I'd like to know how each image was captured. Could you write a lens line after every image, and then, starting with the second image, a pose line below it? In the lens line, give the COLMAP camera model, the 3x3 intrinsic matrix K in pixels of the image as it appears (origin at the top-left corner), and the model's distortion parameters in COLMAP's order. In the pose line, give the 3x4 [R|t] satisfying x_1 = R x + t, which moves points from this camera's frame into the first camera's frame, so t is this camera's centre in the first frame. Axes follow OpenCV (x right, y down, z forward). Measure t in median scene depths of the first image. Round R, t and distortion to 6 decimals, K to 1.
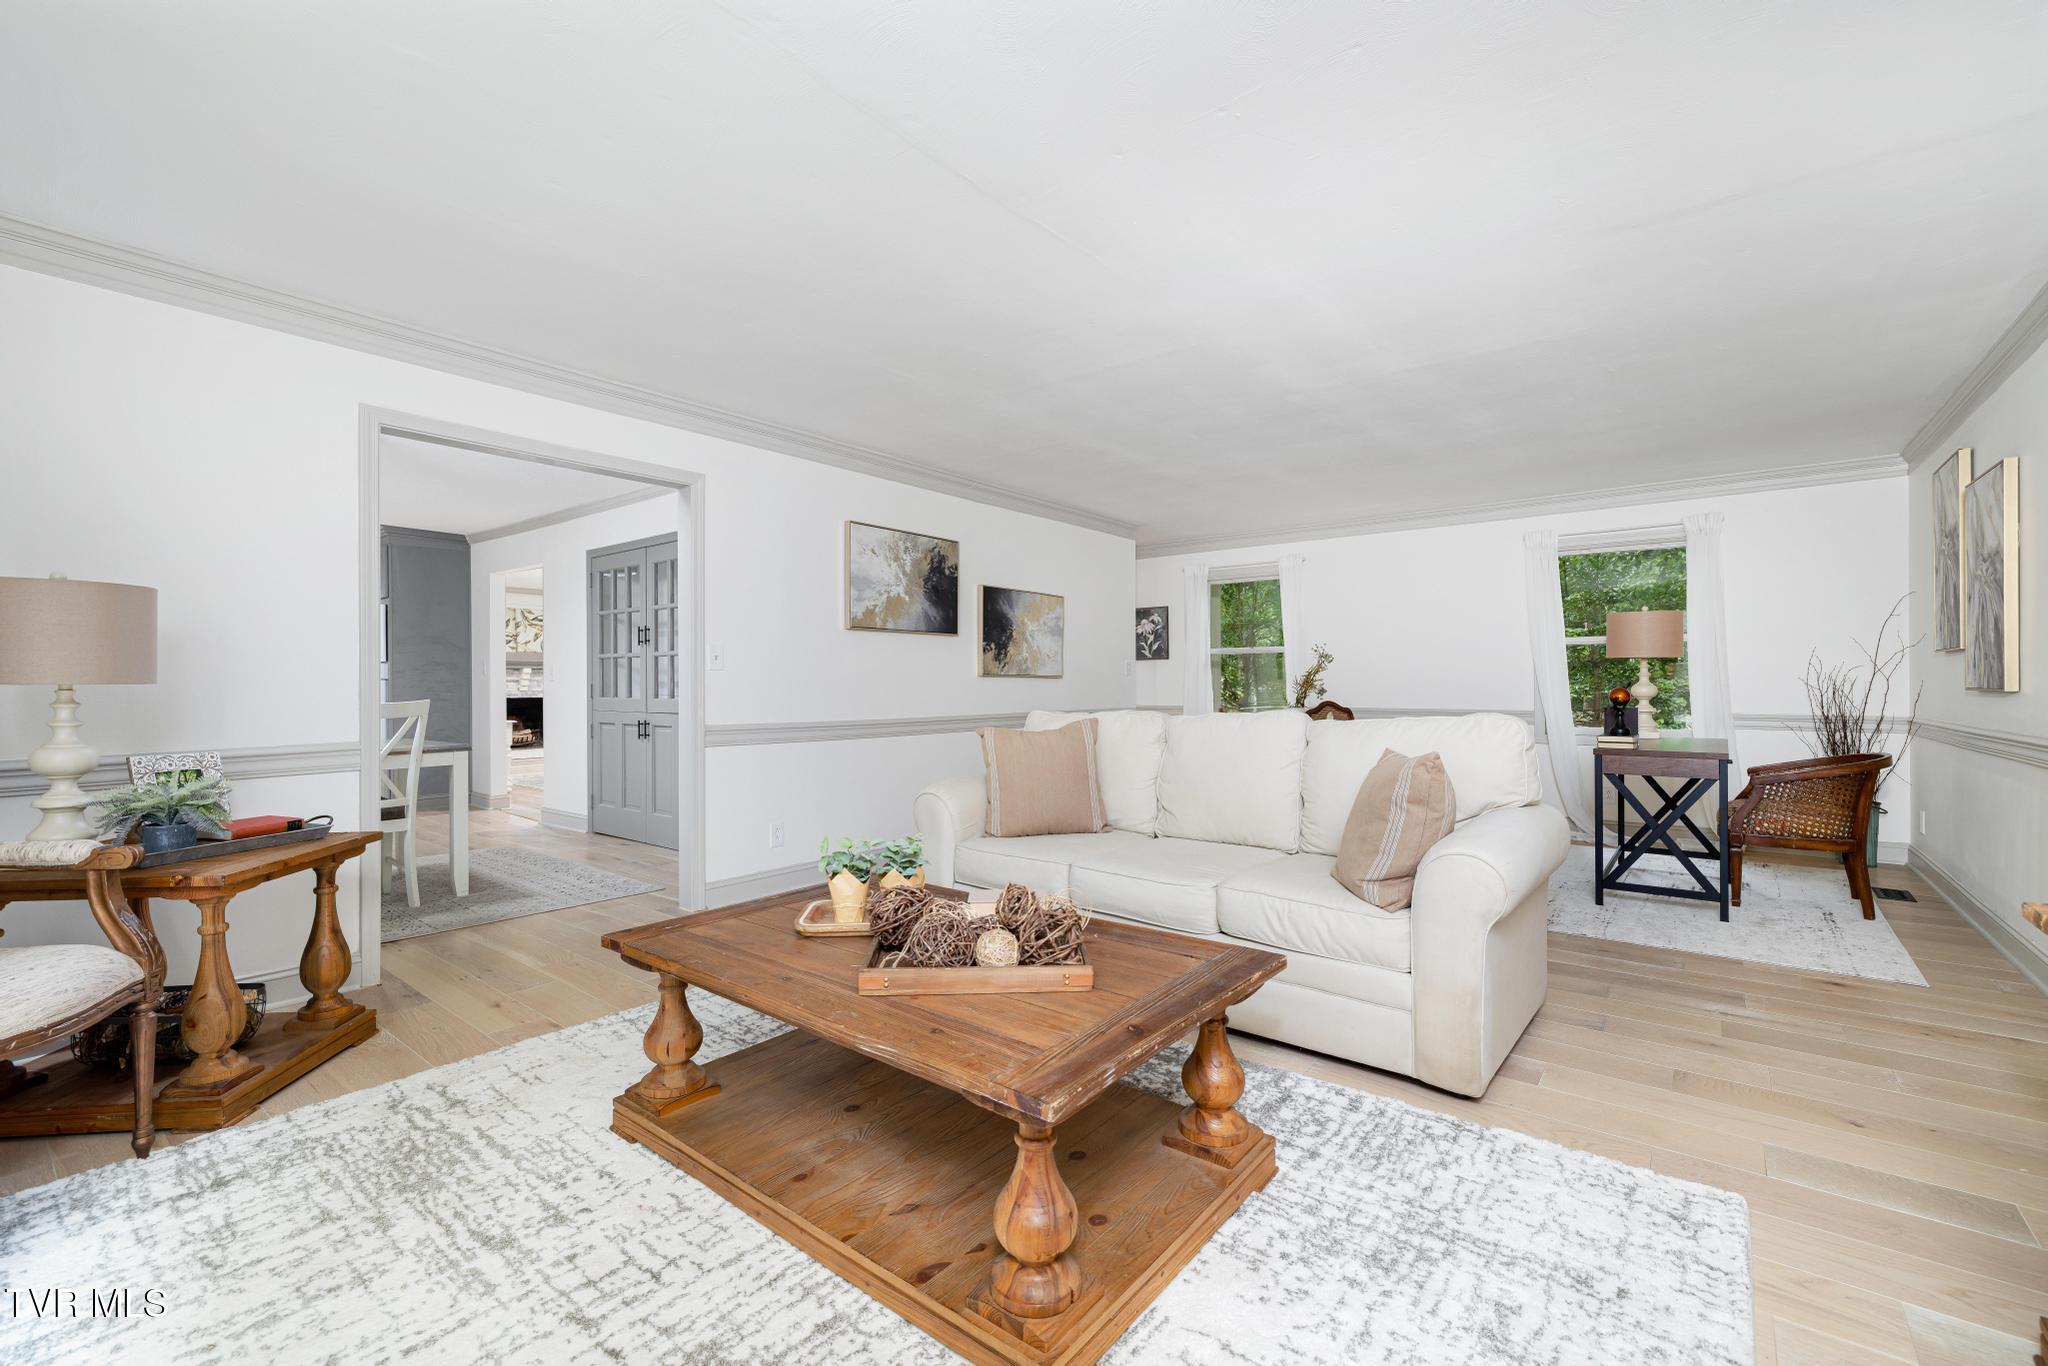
lens RADIAL K [[871.5, 0, 1019.2], [0, 871.5, 686.2], [0, 0, 1]] dist [0.002450, -0.000858]
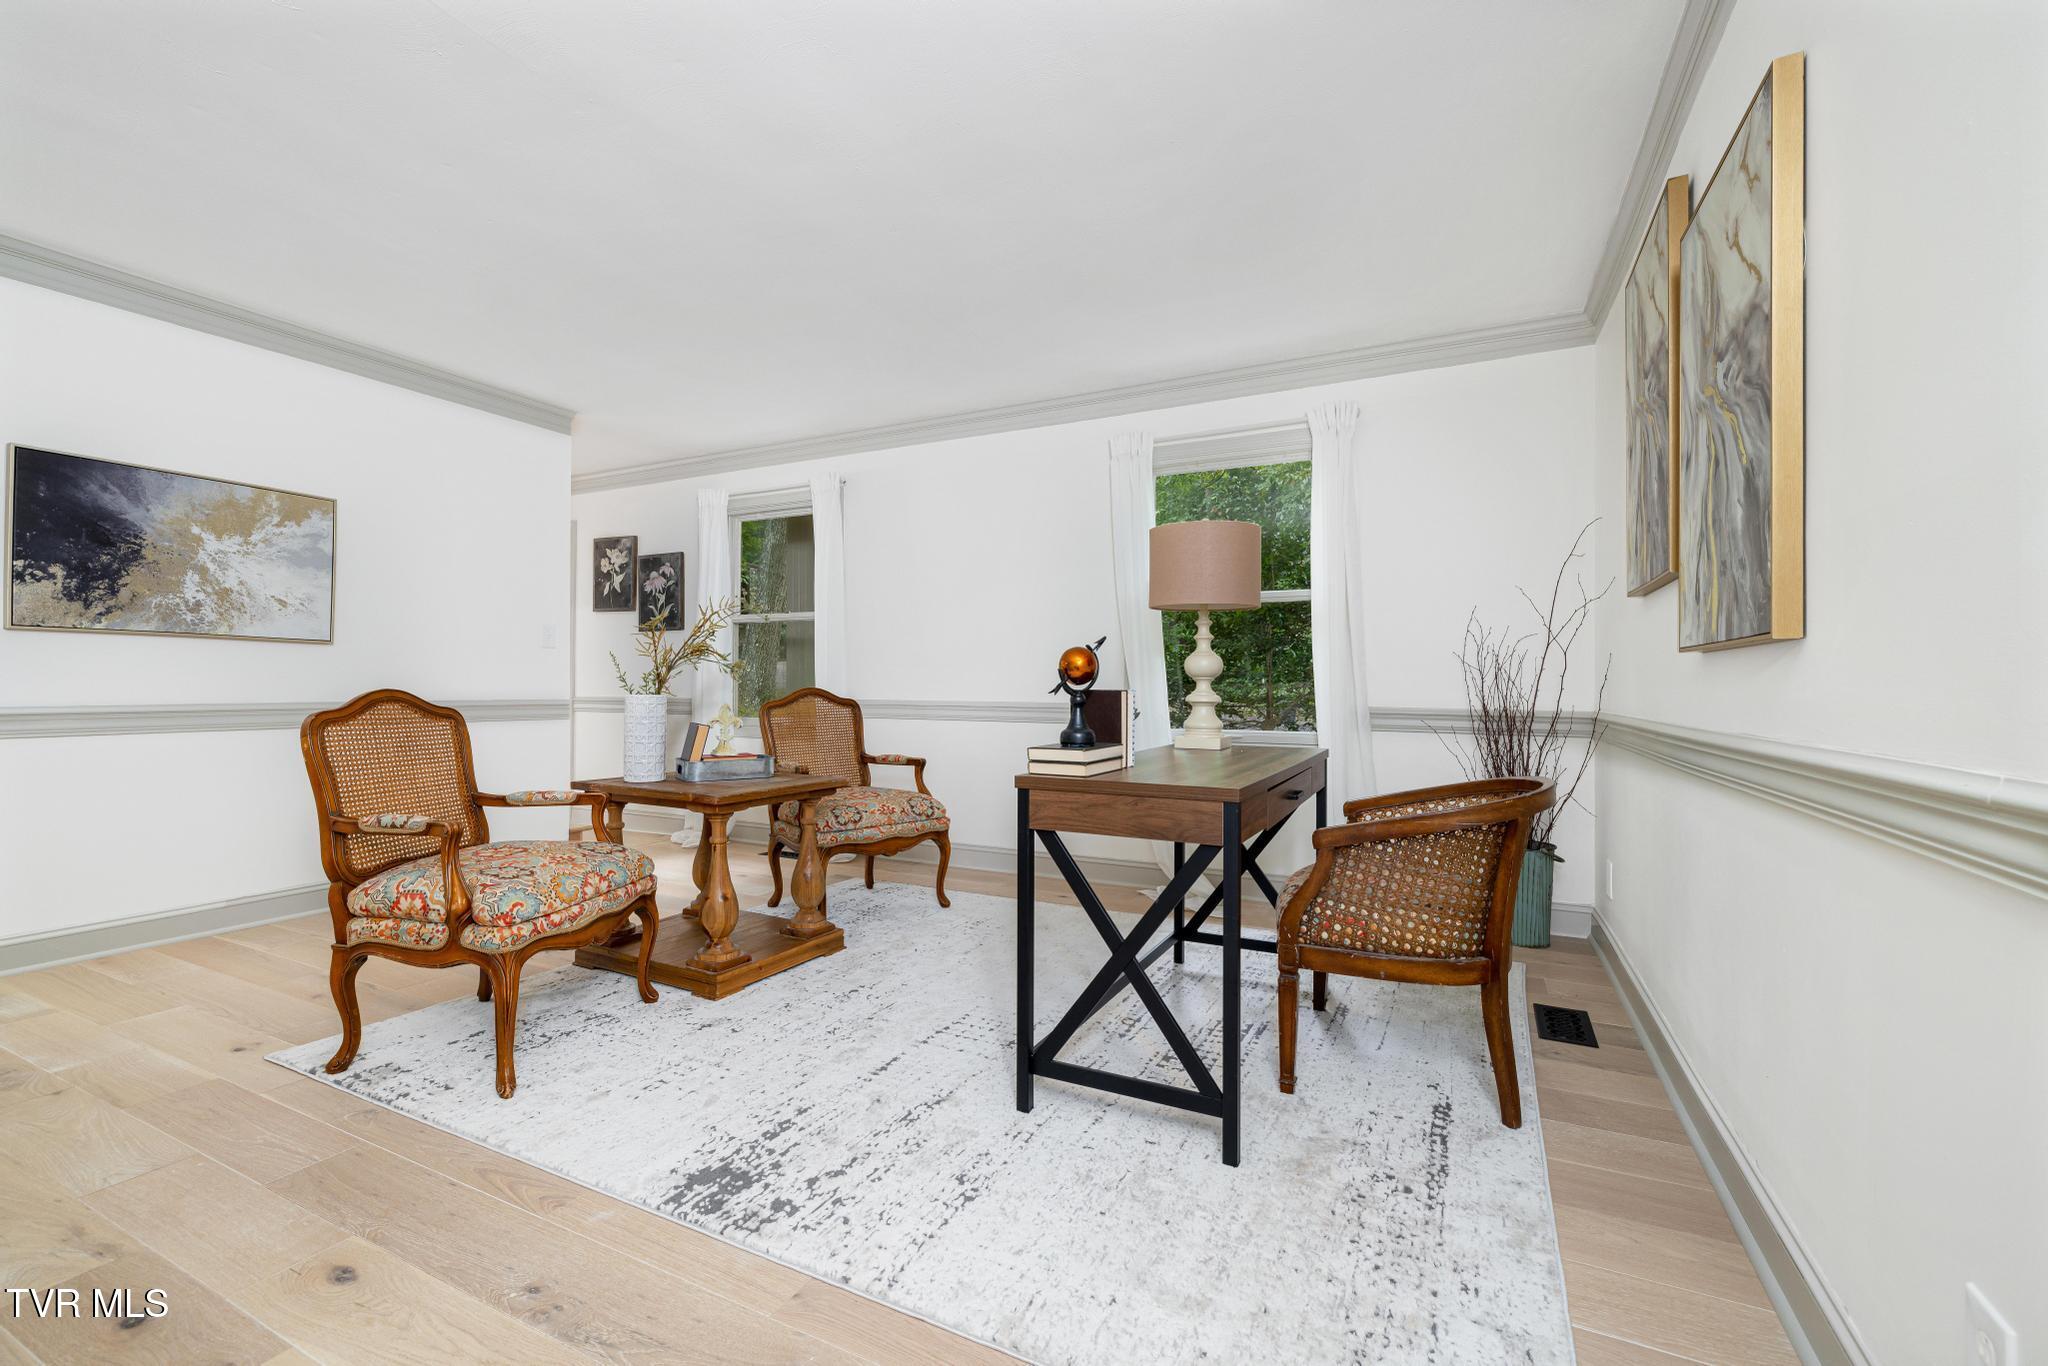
lens RADIAL K [[871.5, 0, 1021.7], [0, 871.5, 684.3], [0, 0, 1]] dist [0.002450, -0.000858]
pose [[0.979703, 0.008352, 0.200282, 0.459032], [-0.007399, 0.999957, -0.005507, 0.020173], [-0.200320, 0.003914, 0.979723, 0.436882]]
